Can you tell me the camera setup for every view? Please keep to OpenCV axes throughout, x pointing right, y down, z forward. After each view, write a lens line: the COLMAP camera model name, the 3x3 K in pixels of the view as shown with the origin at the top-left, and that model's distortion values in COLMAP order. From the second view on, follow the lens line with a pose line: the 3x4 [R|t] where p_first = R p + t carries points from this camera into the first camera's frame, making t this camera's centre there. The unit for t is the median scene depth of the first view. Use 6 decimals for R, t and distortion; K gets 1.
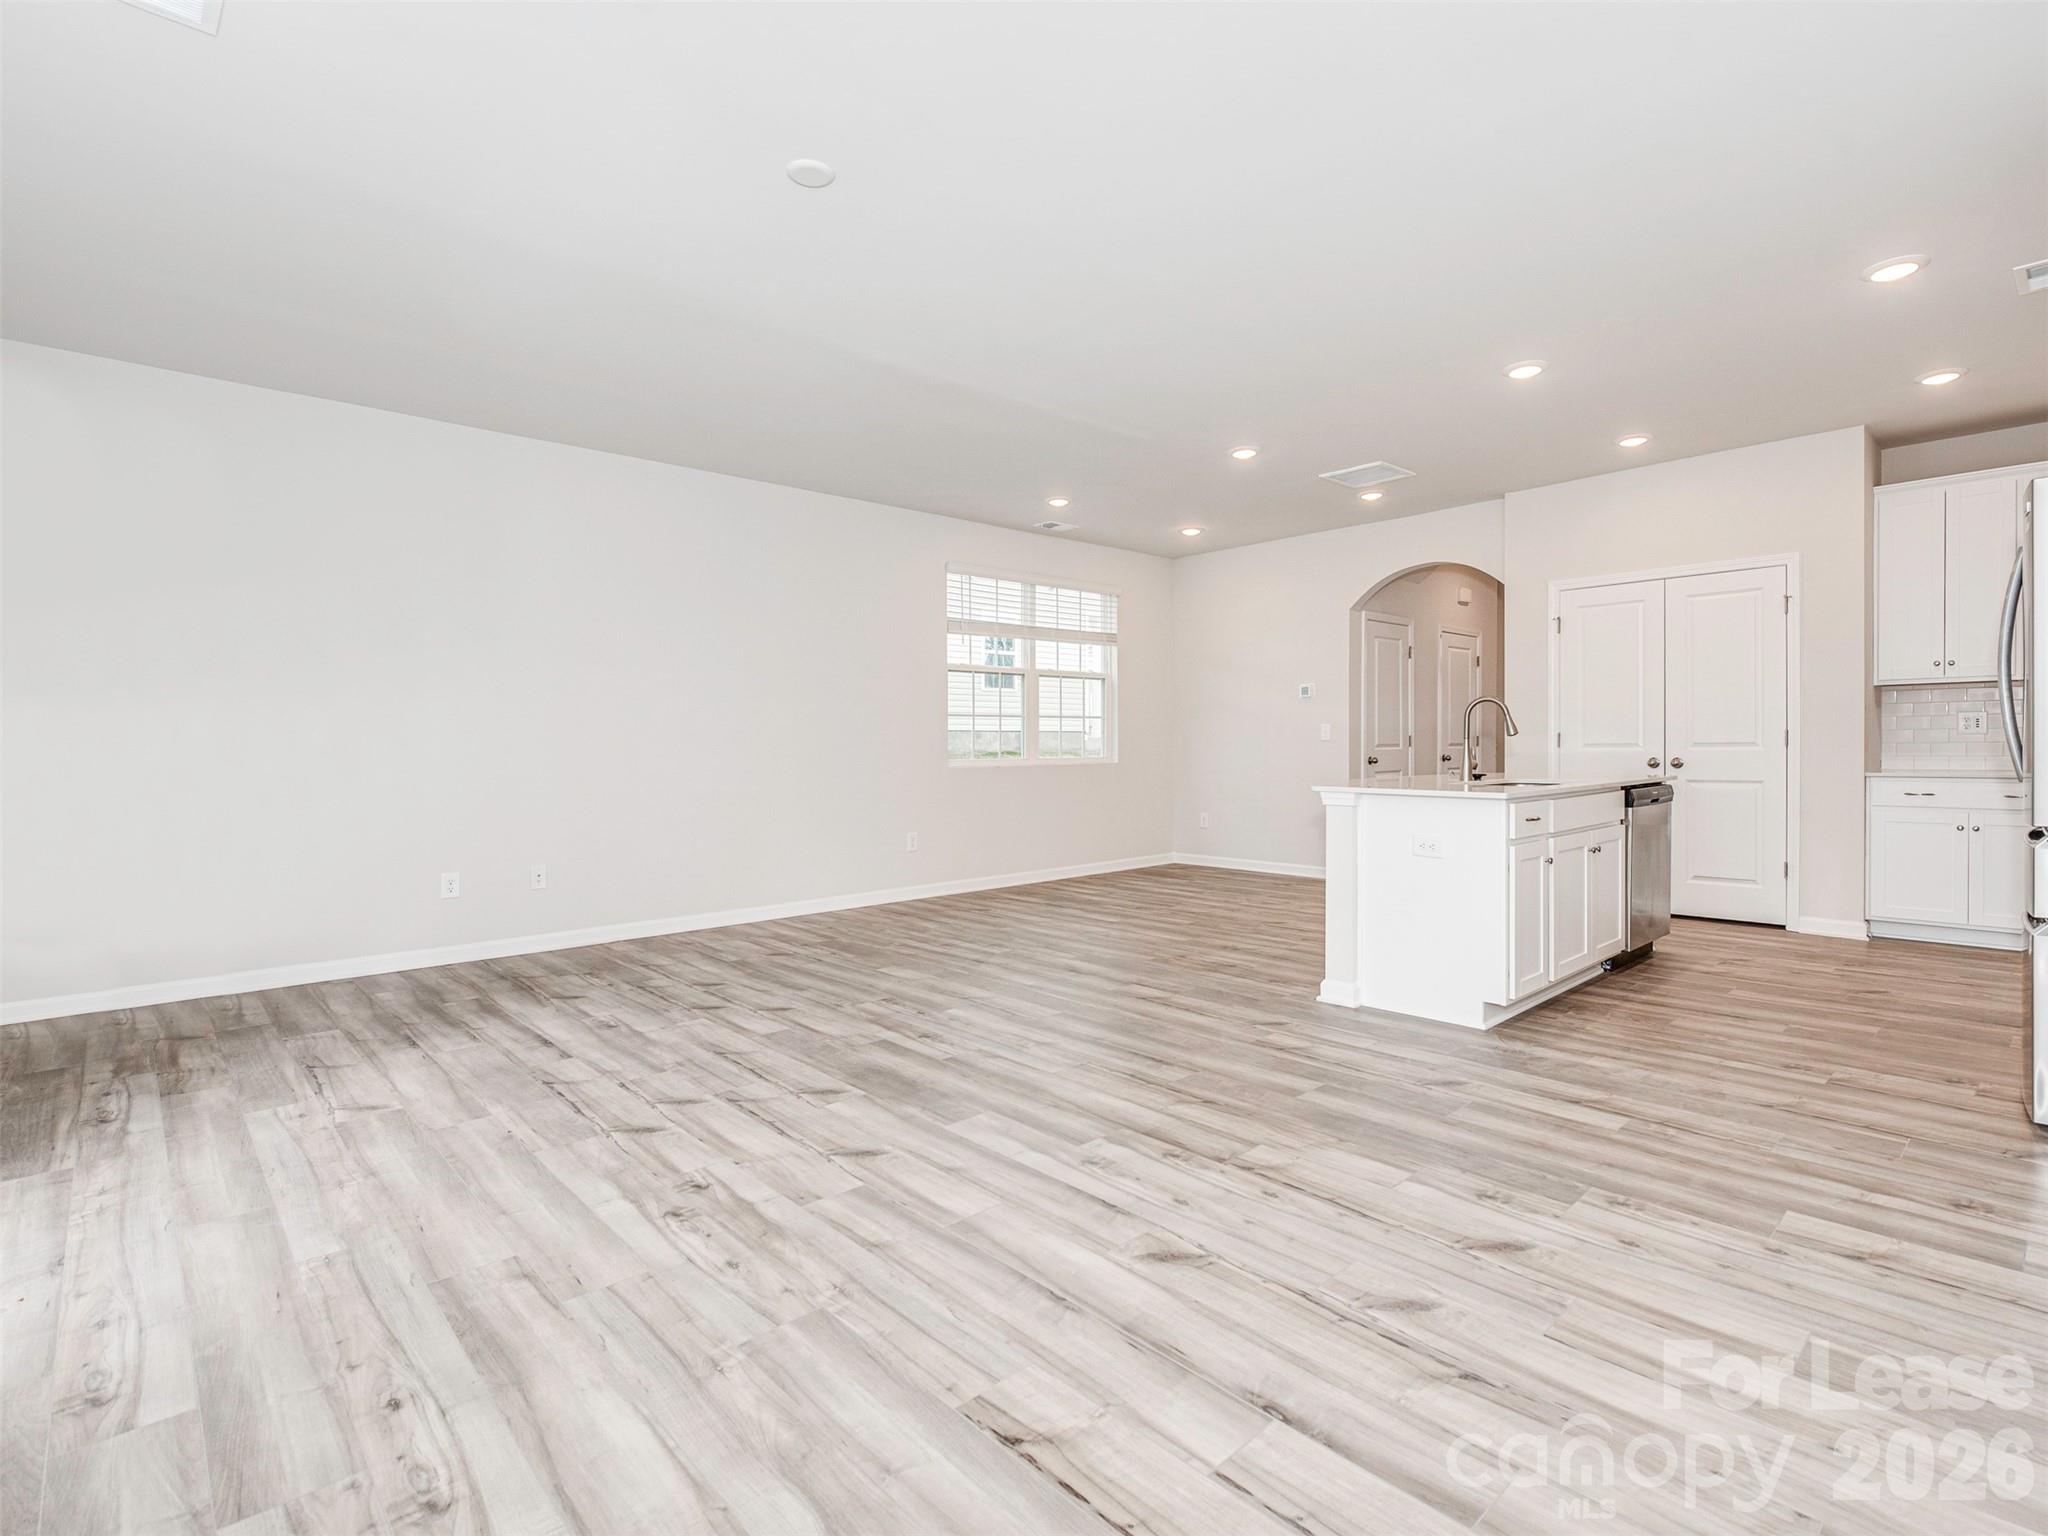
lens RADIAL K [[1000.3, 0, 1040.6], [0, 1000.3, 753.9], [0, 0, 1]] dist [-0.003939, 0.002659]
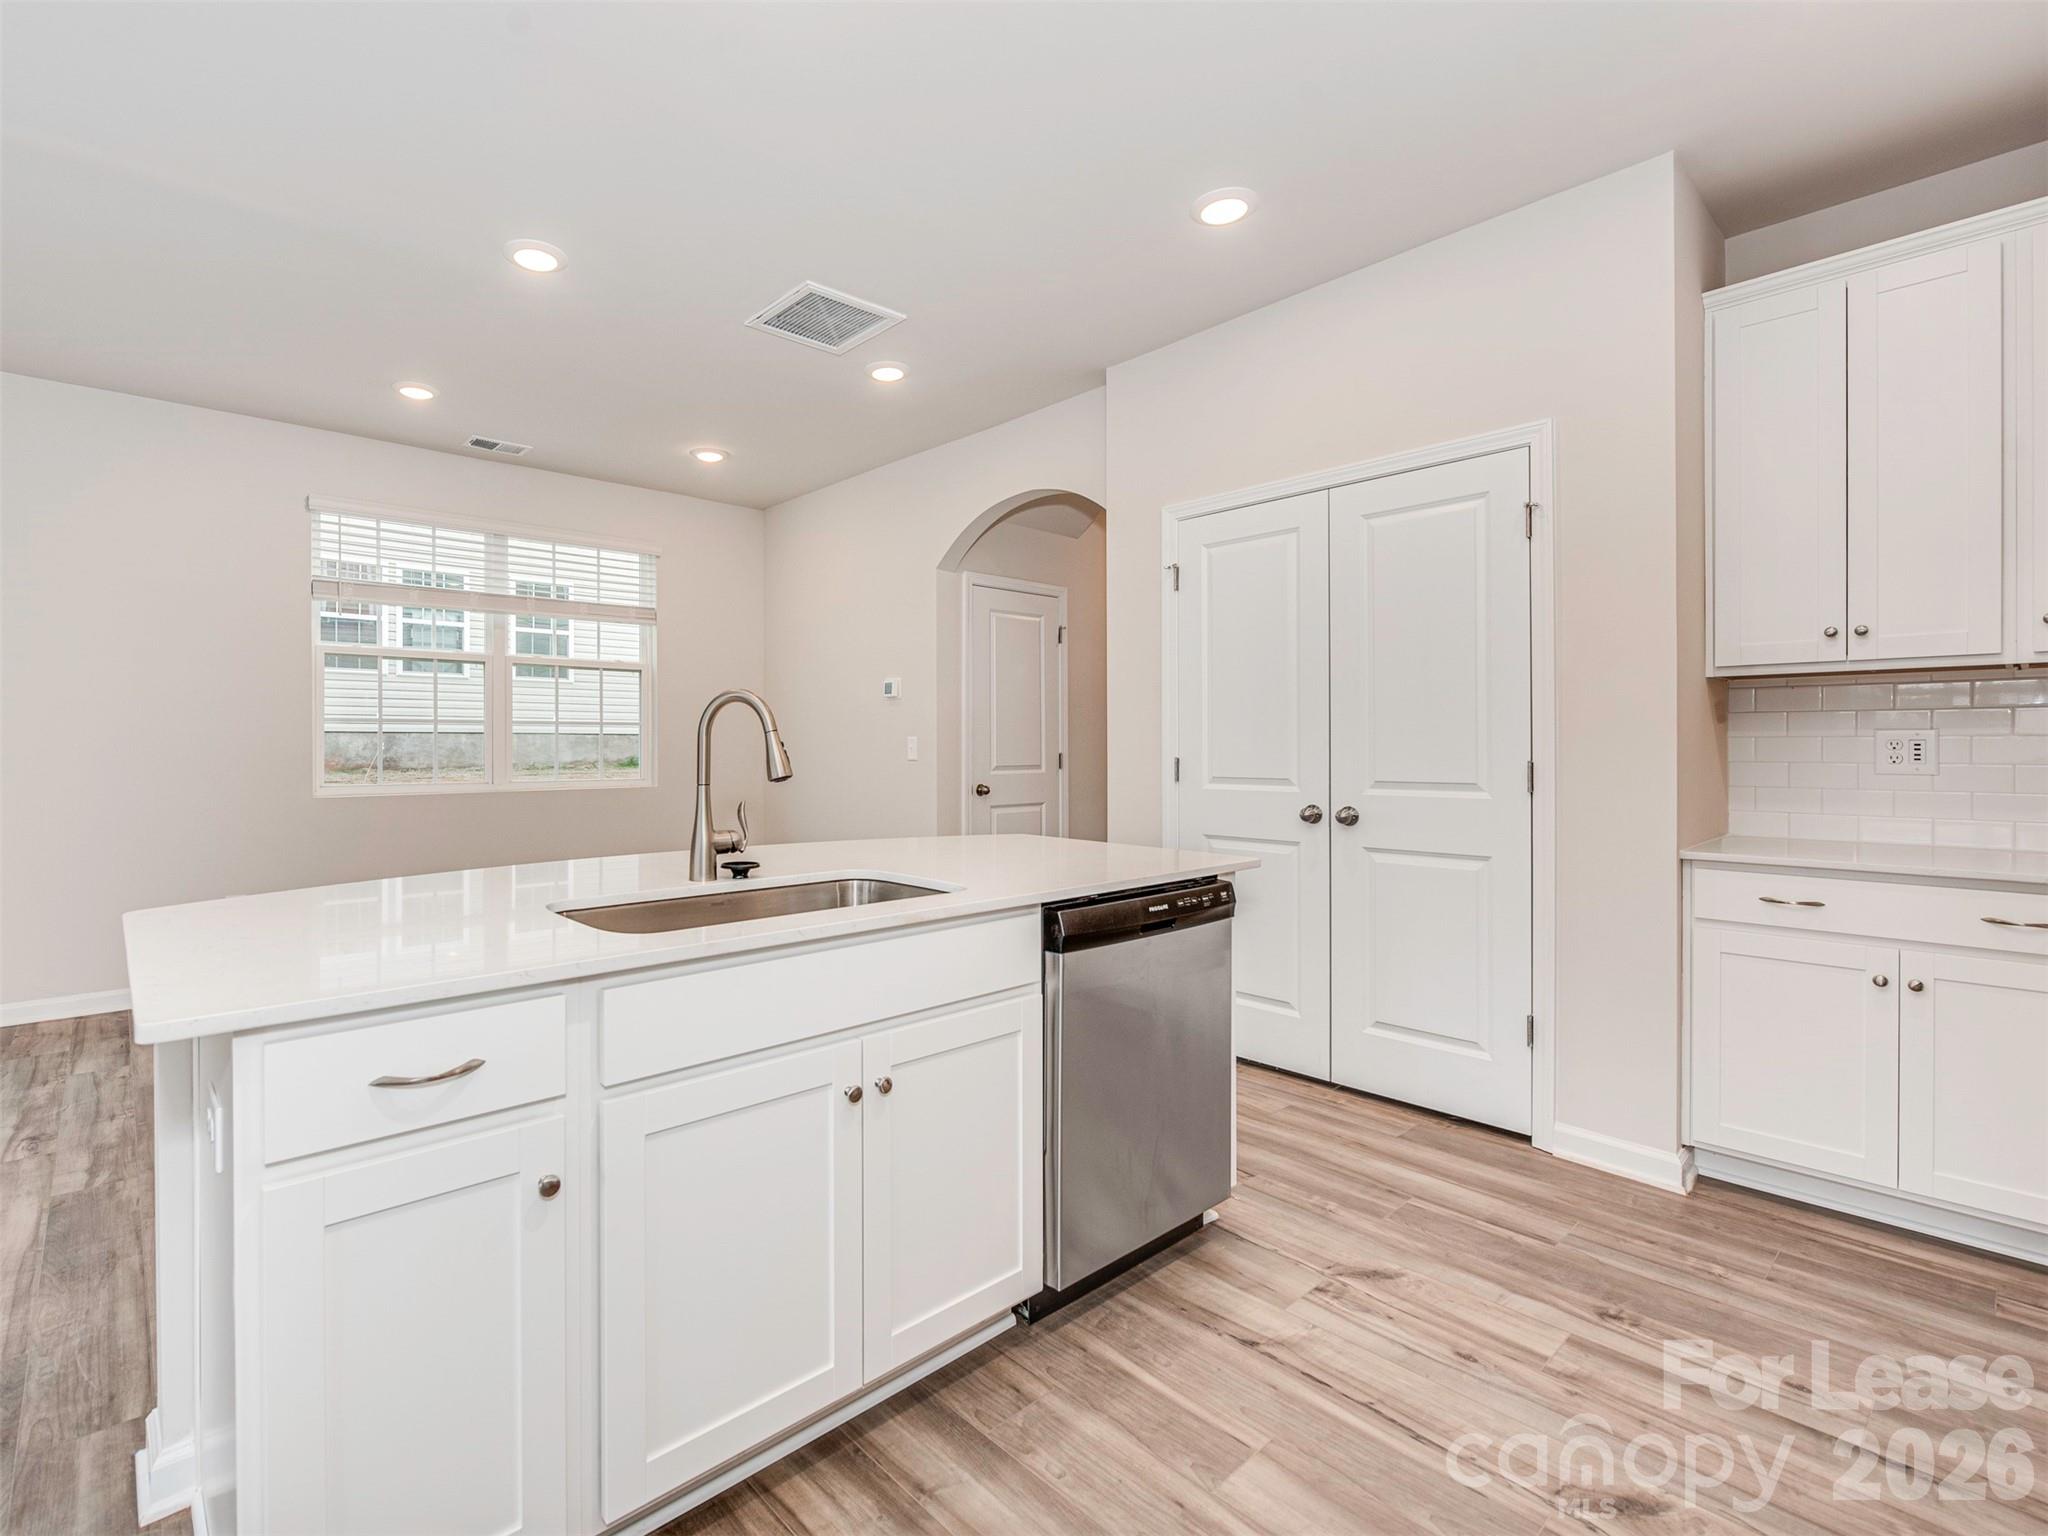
lens RADIAL K [[1000.3, 0, 877.1], [0, 1000.3, 741.5], [0, 0, 1]] dist [-0.003939, 0.002659]
pose [[0.998703, 0.007608, -0.050351, 0.364652], [-0.008383, 0.999850, -0.015182, -0.019468], [0.050228, 0.015584, 0.998616, 0.390617]]
